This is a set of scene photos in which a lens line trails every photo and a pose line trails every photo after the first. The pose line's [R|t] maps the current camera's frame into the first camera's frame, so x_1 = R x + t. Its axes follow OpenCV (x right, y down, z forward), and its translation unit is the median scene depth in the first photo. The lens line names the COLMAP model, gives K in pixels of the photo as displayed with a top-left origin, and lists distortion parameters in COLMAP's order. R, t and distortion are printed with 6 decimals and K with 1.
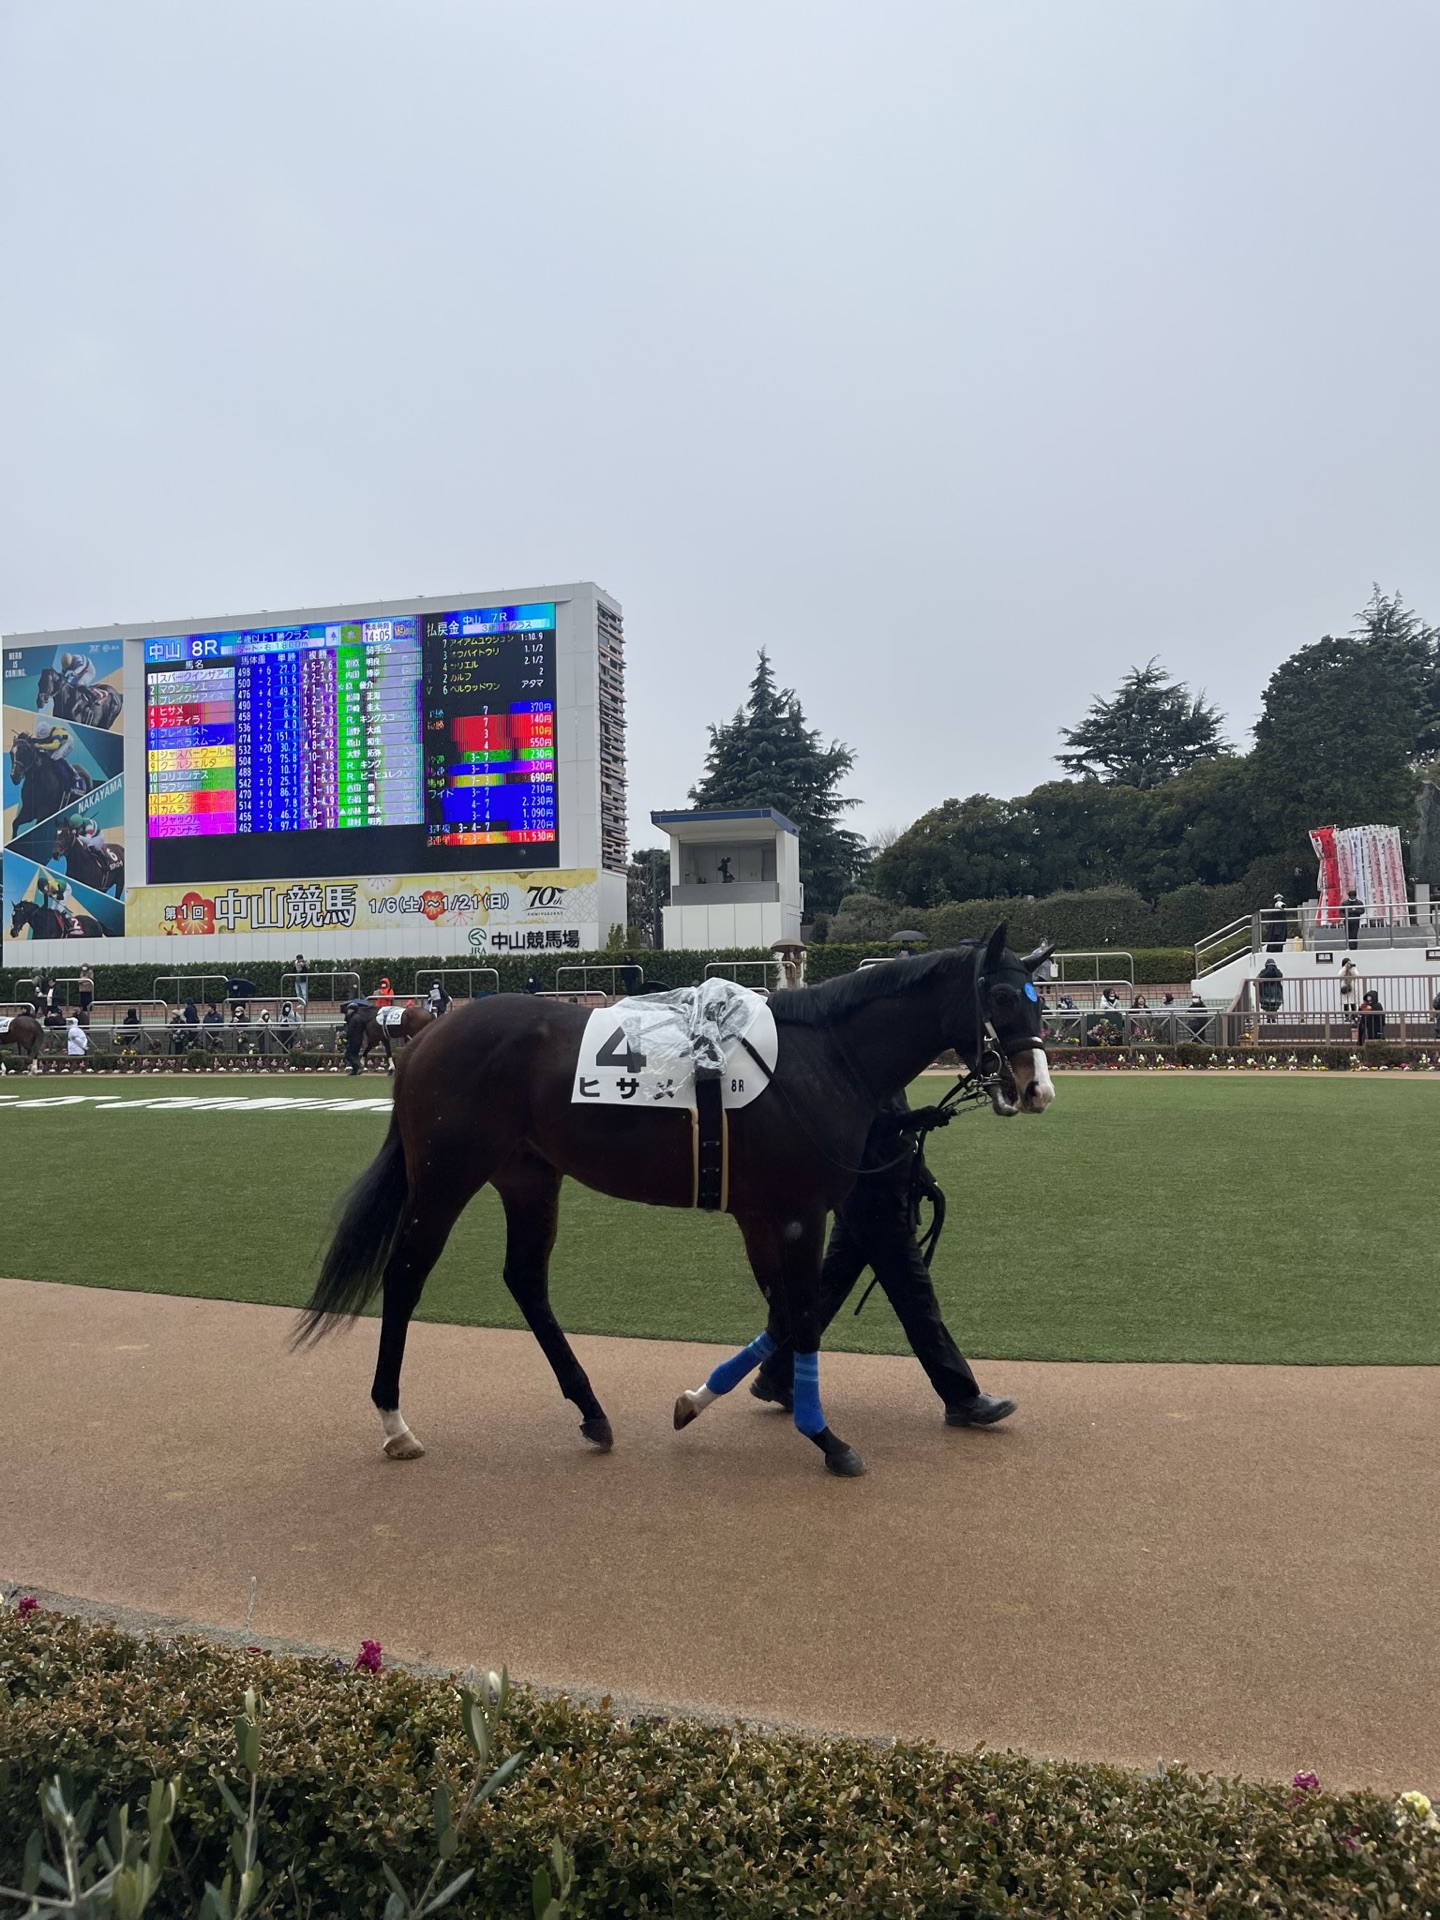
lens RADIAL K [[1387.7, 0, 720.0], [0, 1387.7, 960.0], [0, 0, 1]] dist [-0.003415, -0.002245]
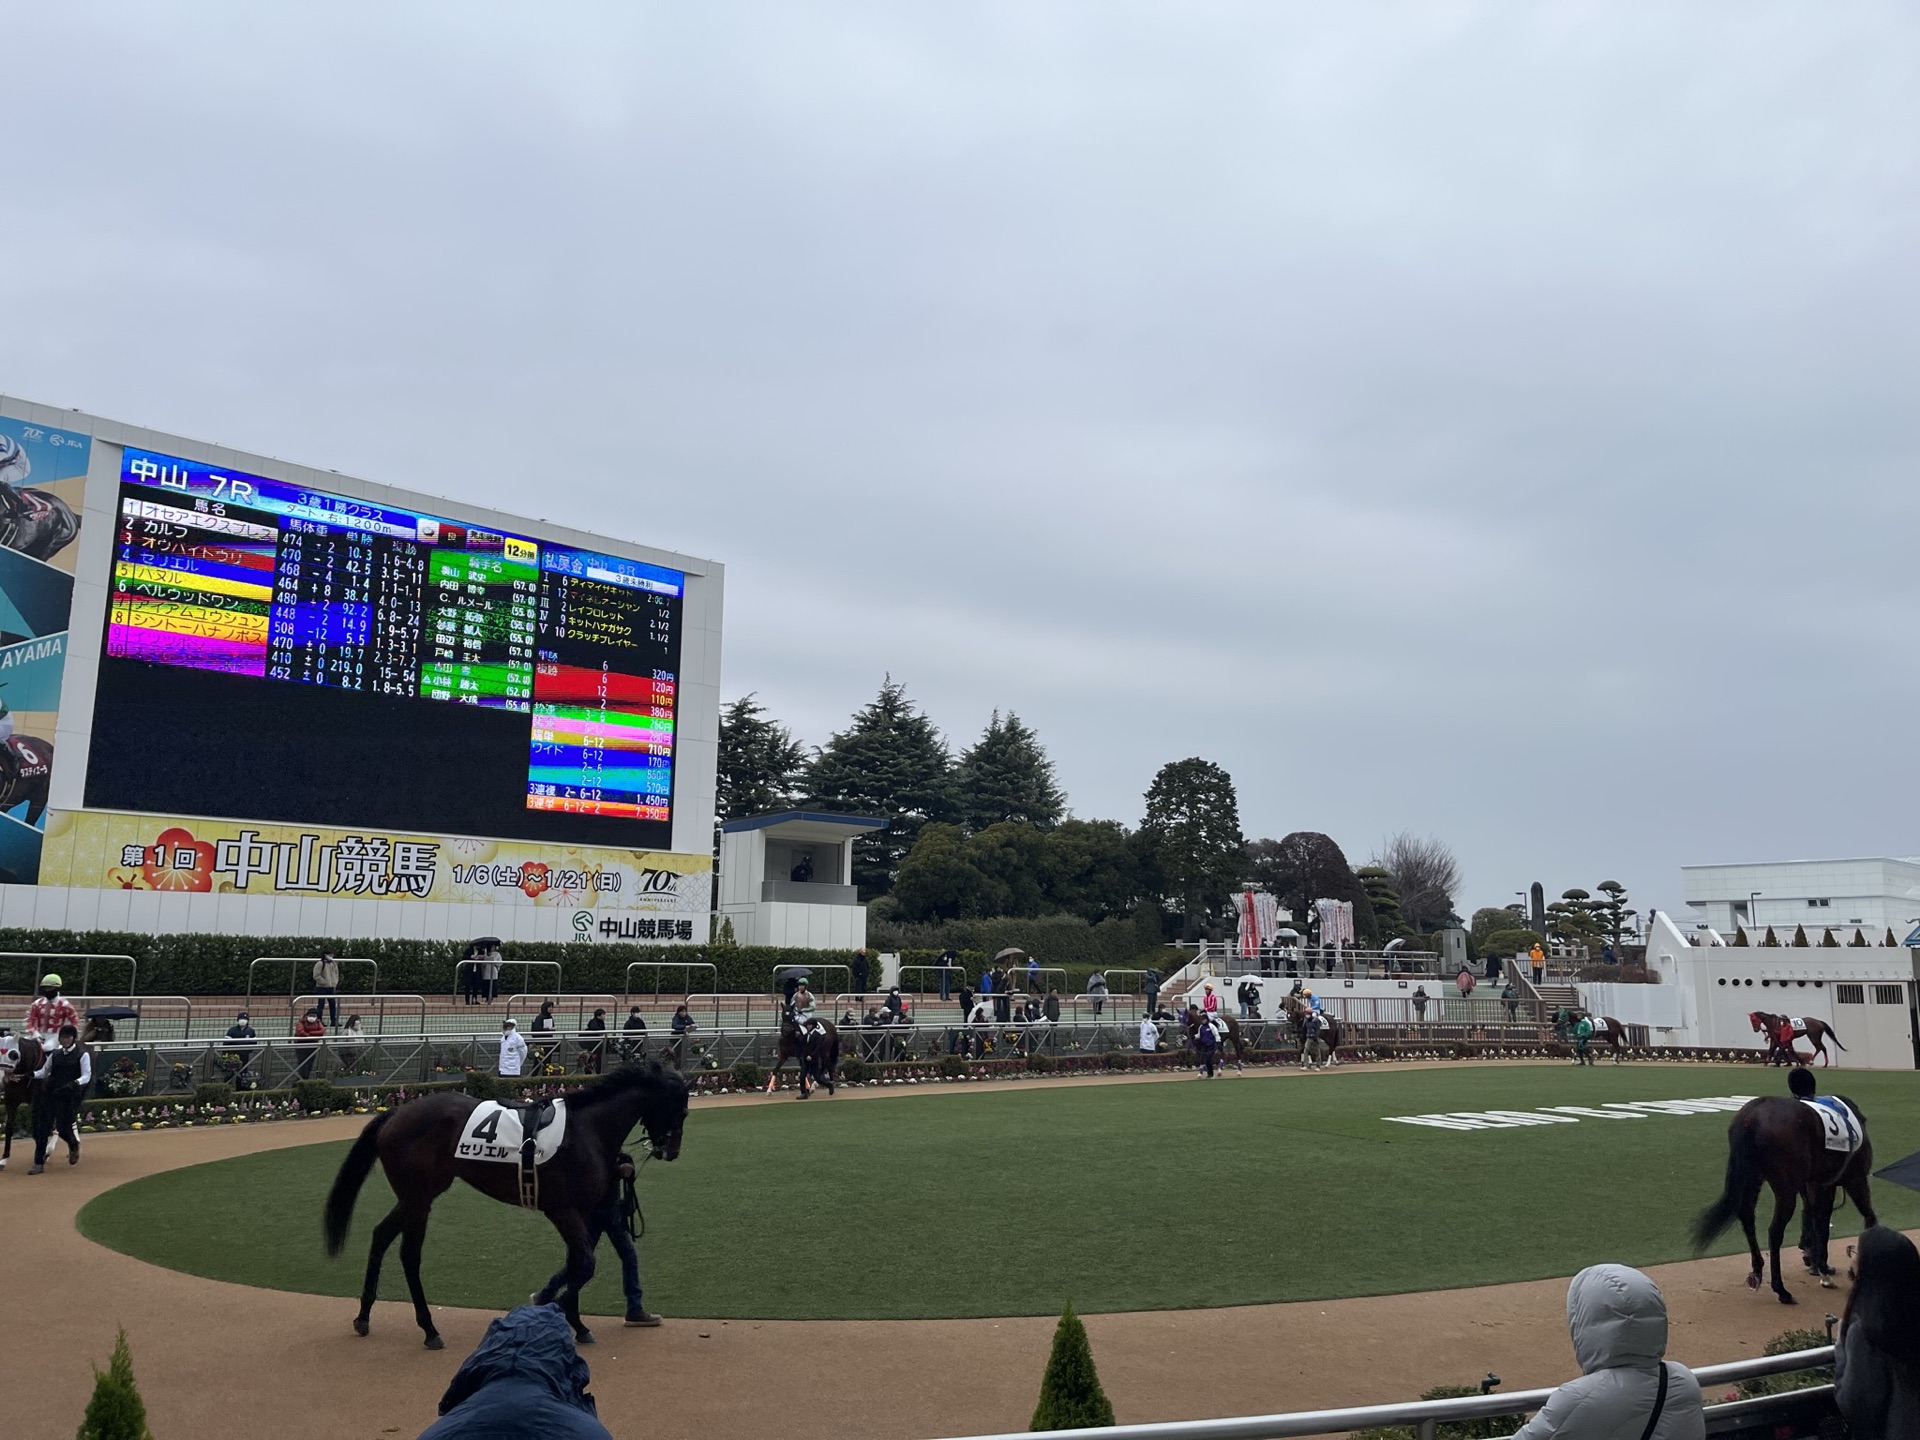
lens RADIAL K [[1387.7, 0, 960.0], [0, 1387.7, 720.0], [0, 0, 1]] dist [-0.003415, -0.002245]
pose [[0.571957, 0.174332, 0.801544, -0.744752], [-0.027932, 0.980728, -0.193372, 0.020514], [-0.819808, 0.088212, 0.565804, 0.310034]]
